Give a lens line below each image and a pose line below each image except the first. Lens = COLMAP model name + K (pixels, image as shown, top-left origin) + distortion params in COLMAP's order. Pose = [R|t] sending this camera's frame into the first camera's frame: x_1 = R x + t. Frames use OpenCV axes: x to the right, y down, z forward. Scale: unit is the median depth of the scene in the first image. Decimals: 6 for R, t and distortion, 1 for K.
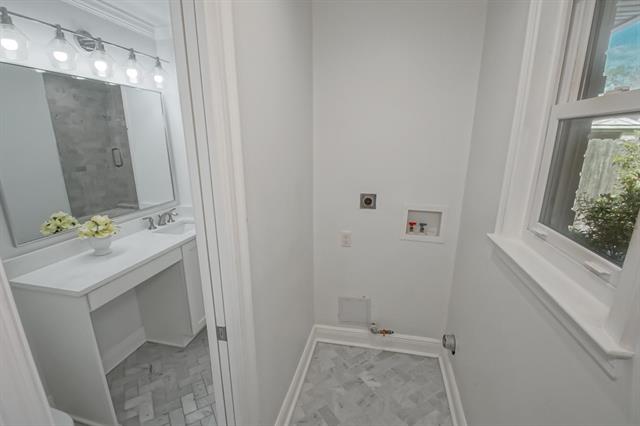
lens RADIAL K [[293.8, 0, 314.3], [0, 293.8, 215.3], [0, 0, 1]] dist [-0.005598, -0.000687]
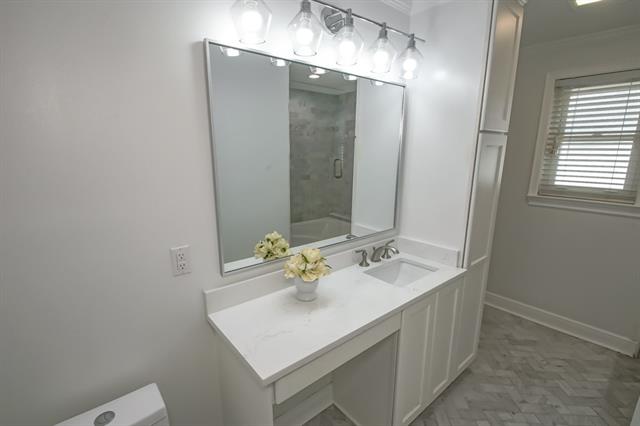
lens RADIAL K [[293.8, 0, 314.3], [0, 293.8, 215.3], [0, 0, 1]] dist [-0.005598, -0.000687]
pose [[0.795688, 0.139155, -0.589505, -0.224125], [-0.163489, 0.986470, 0.012189, -0.071172], [0.583225, 0.086679, 0.807673, 0.297273]]
